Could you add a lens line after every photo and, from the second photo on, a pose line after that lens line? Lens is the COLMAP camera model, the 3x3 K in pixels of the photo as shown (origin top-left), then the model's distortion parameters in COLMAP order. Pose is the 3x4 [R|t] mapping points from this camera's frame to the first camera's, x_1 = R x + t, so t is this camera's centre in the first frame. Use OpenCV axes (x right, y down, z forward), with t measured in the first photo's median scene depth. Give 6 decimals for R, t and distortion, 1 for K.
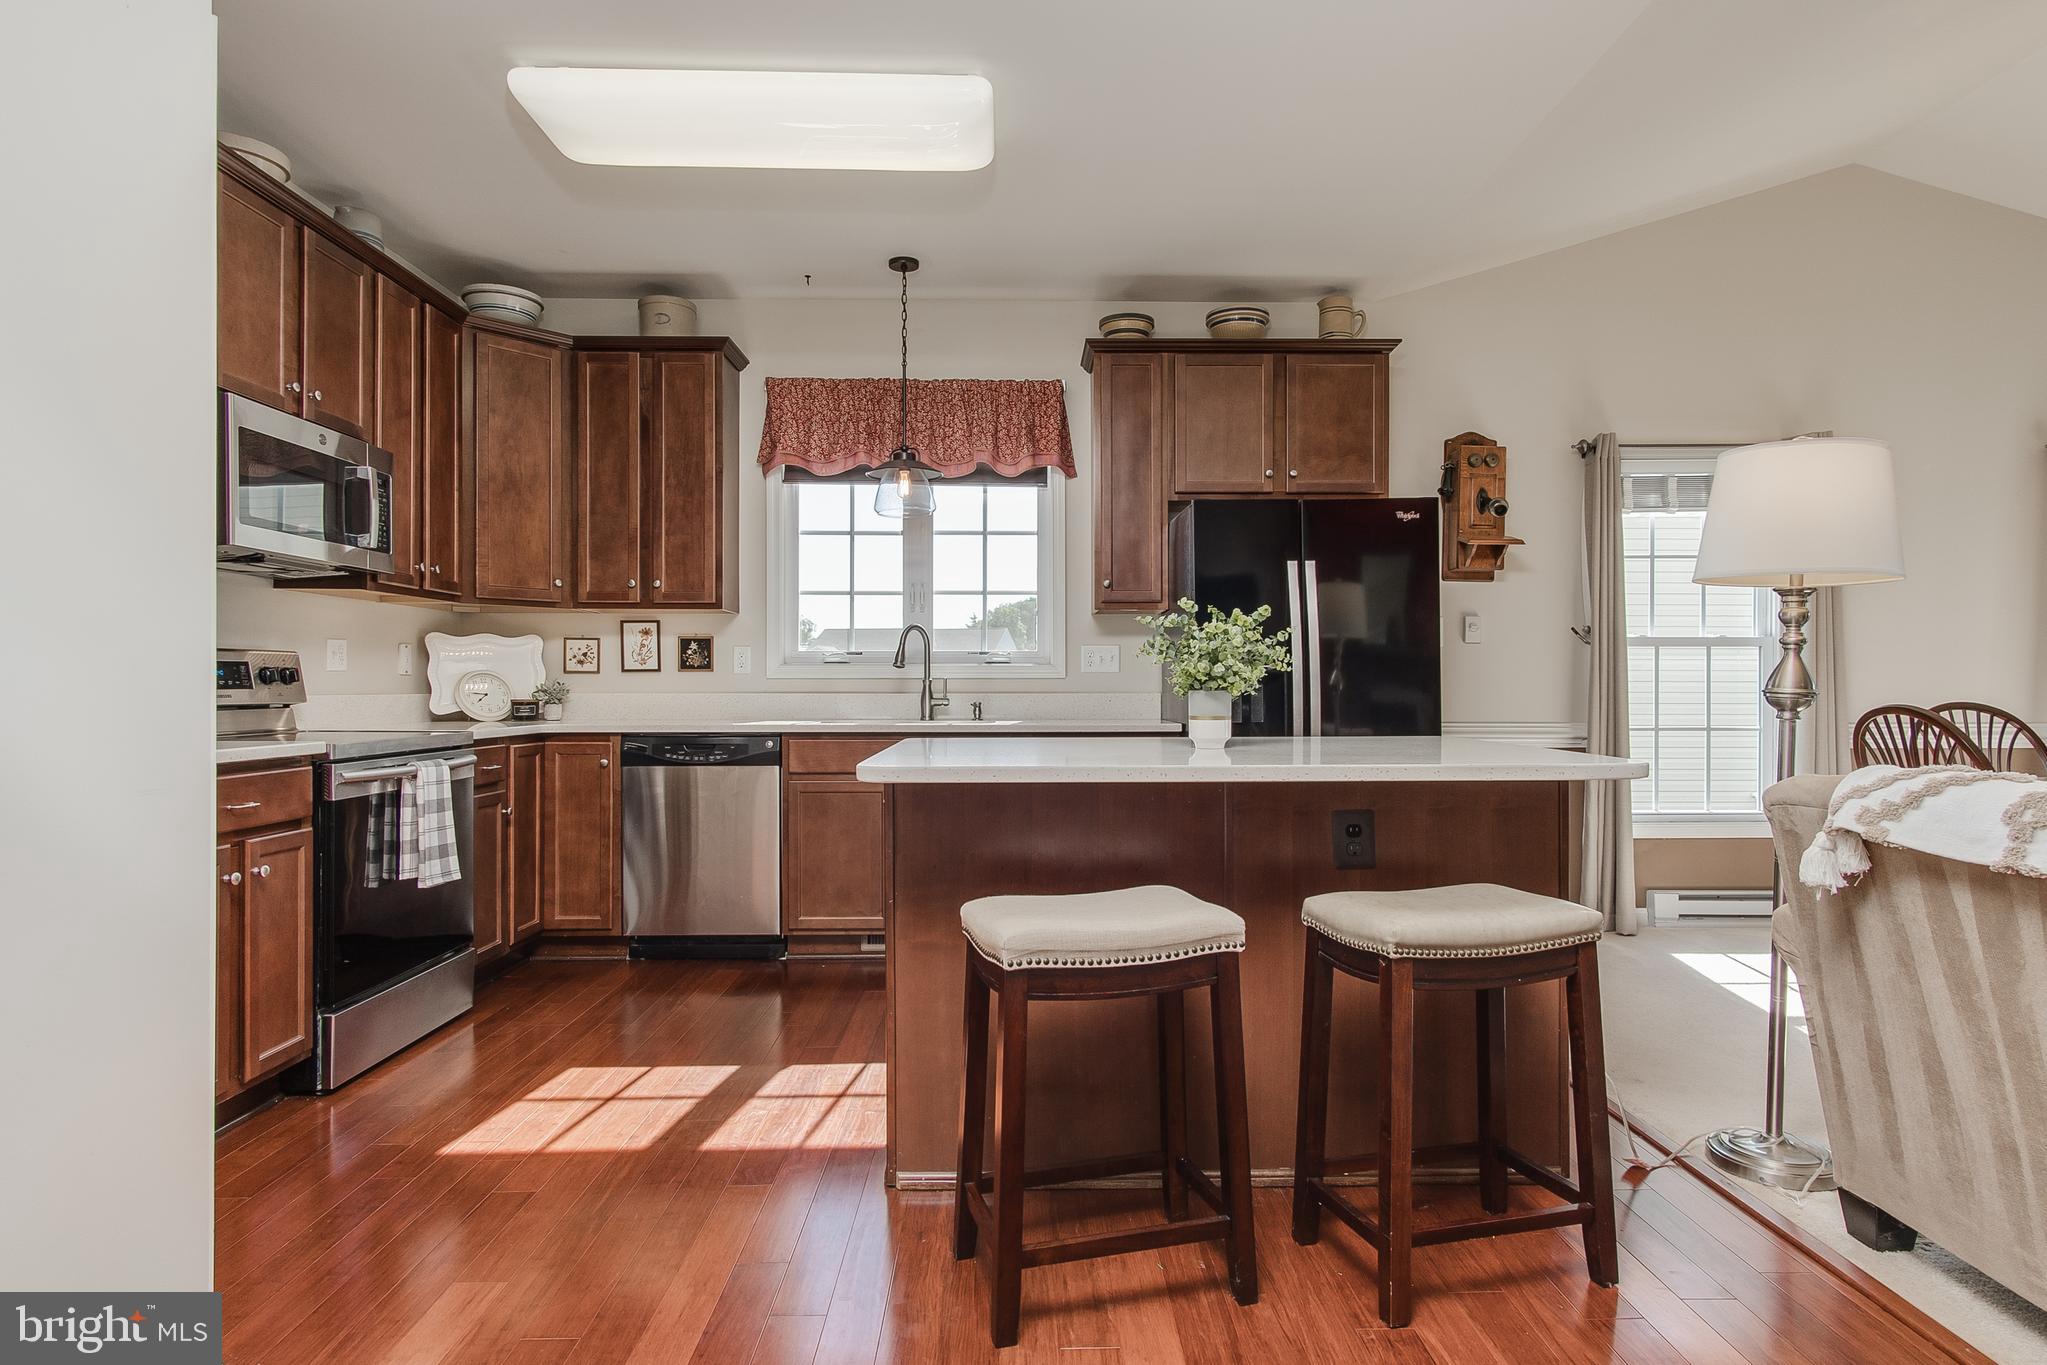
lens RADIAL K [[1117.2, 0, 1025.3], [0, 1117.2, 696.0], [0, 0, 1]] dist [0.004400, 0.000751]
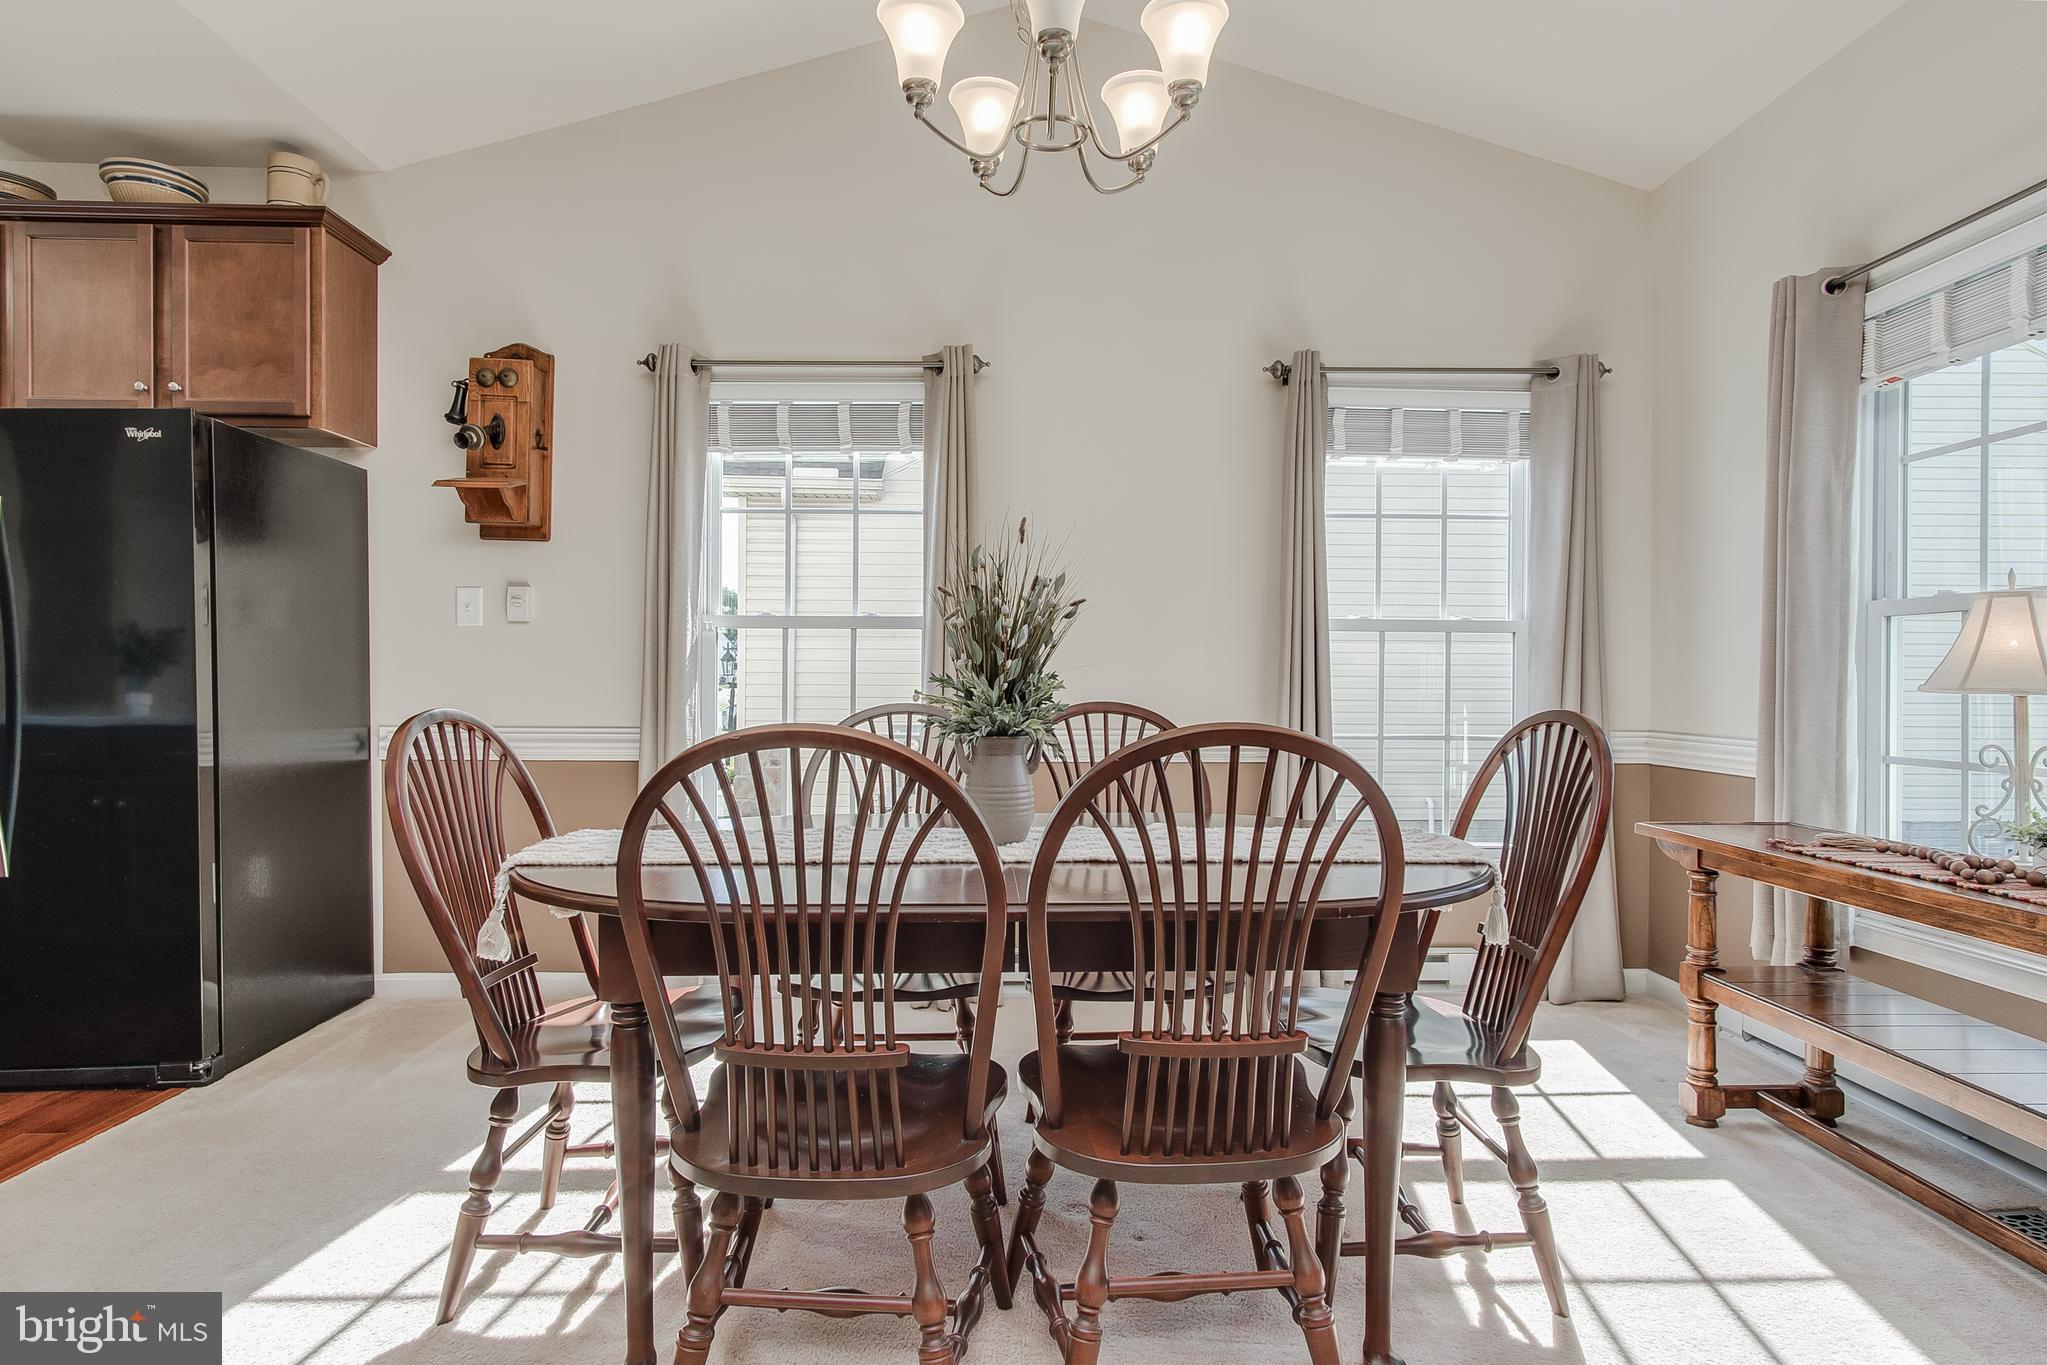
lens RADIAL K [[1106.1, 0, 1034.3], [0, 1106.1, 679.1], [0, 0, 1]] dist [0.004329, 0.000768]
pose [[0.999811, 0.003750, 0.019059, 0.787338], [-0.003575, 0.999951, -0.009178, -0.003237], [-0.019092, 0.009108, 0.999776, 0.262878]]
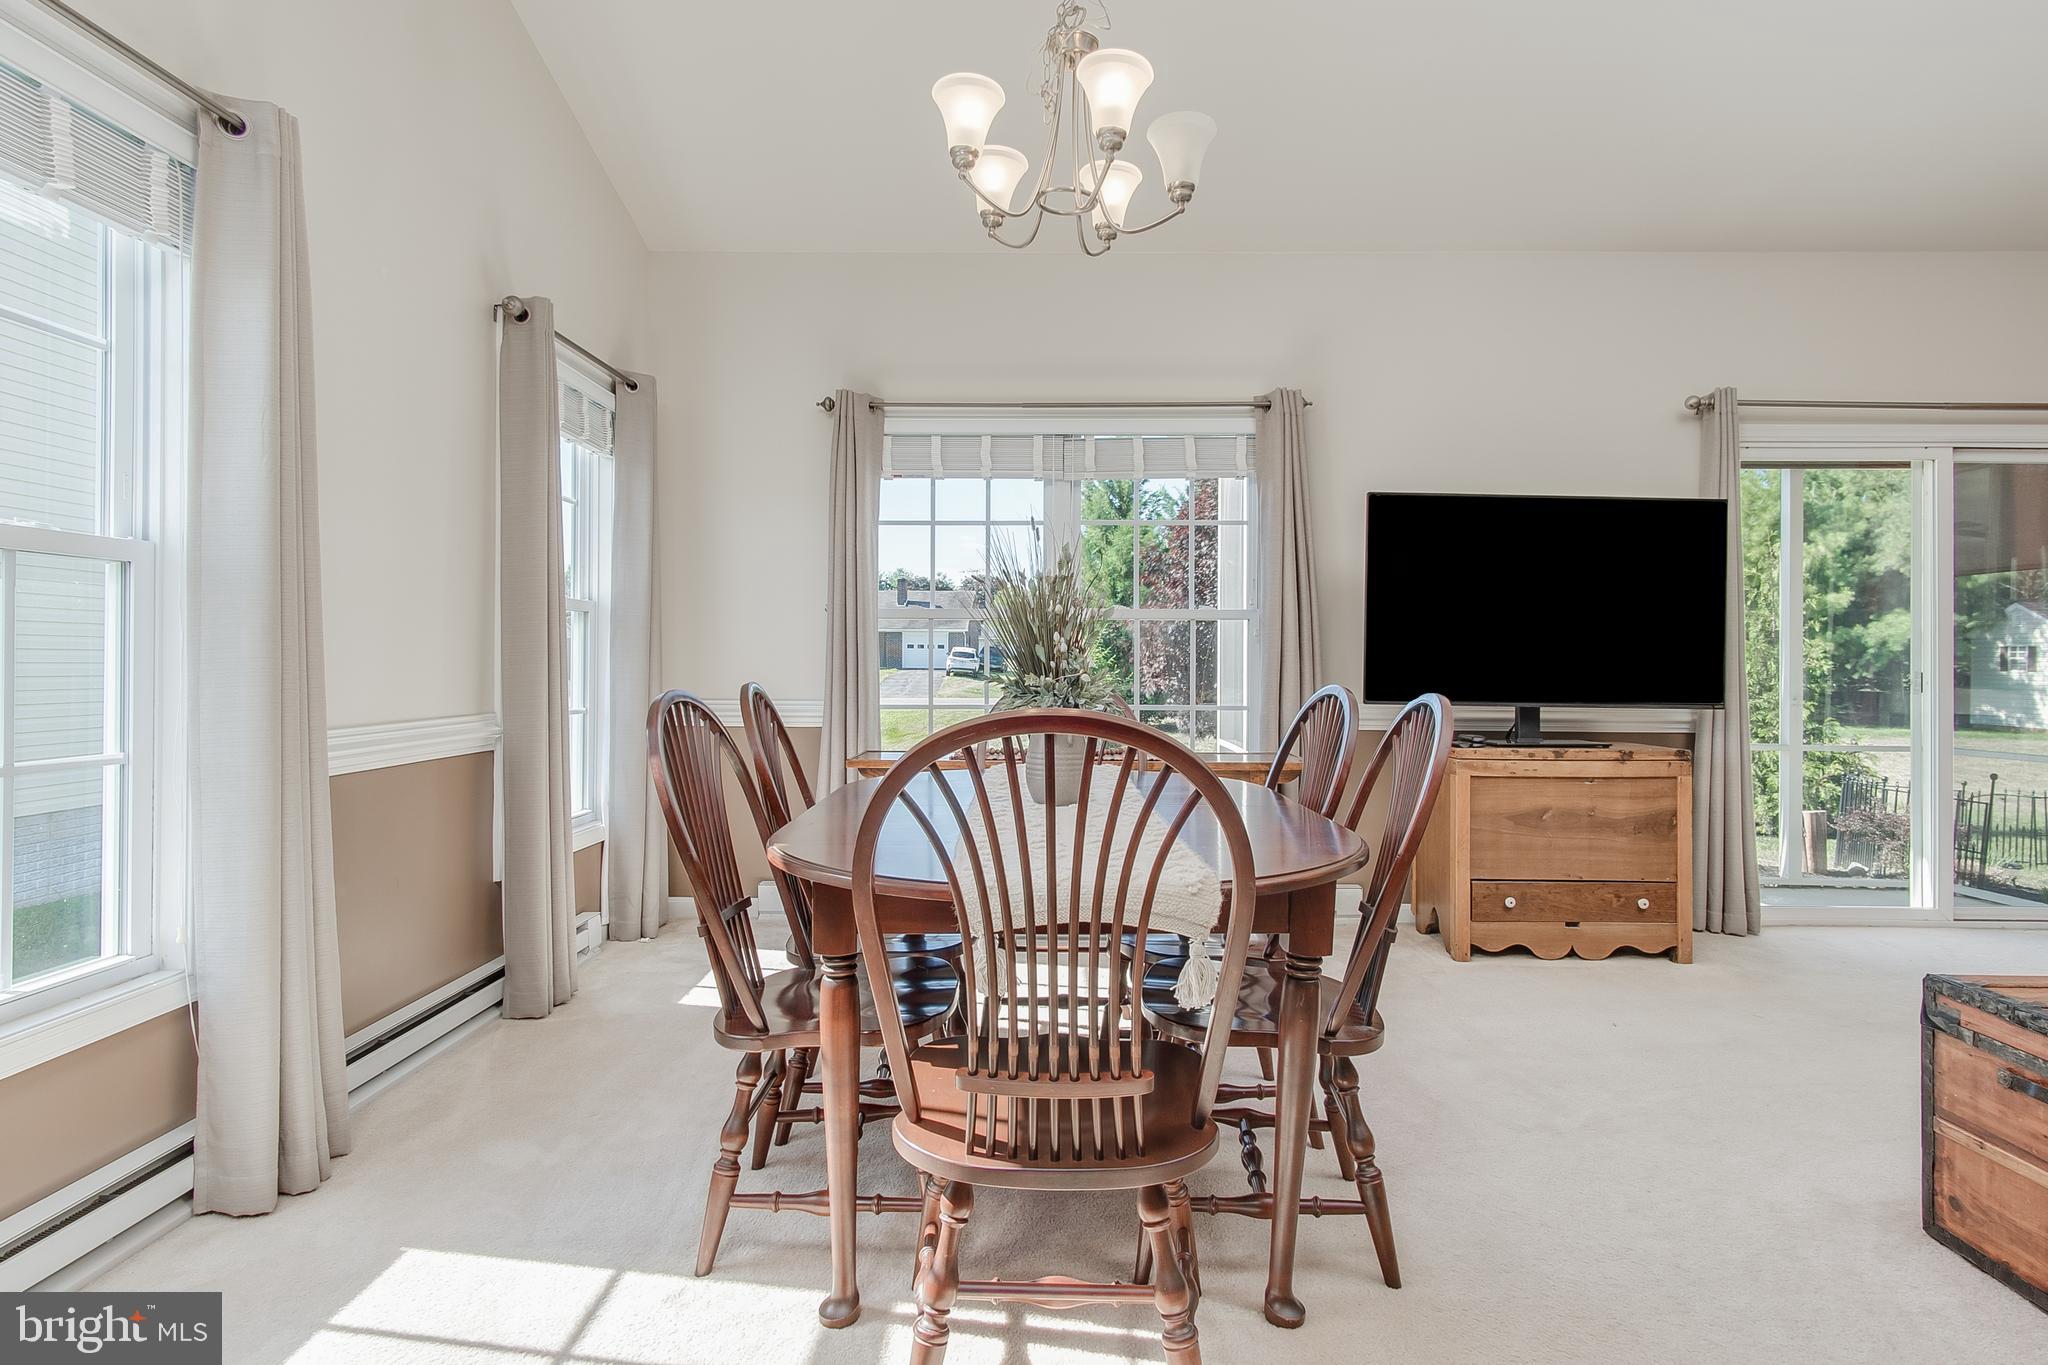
lens RADIAL K [[1118.7, 0, 1041.0], [0, 1118.7, 664.6], [0, 0, 1]] dist [0.005684, 0.000575]
pose [[0.030269, -0.000412, 0.999542, 0.260669], [0.003907, 0.999992, 0.000294, -0.004085], [-0.999534, 0.003897, 0.030270, 0.699282]]
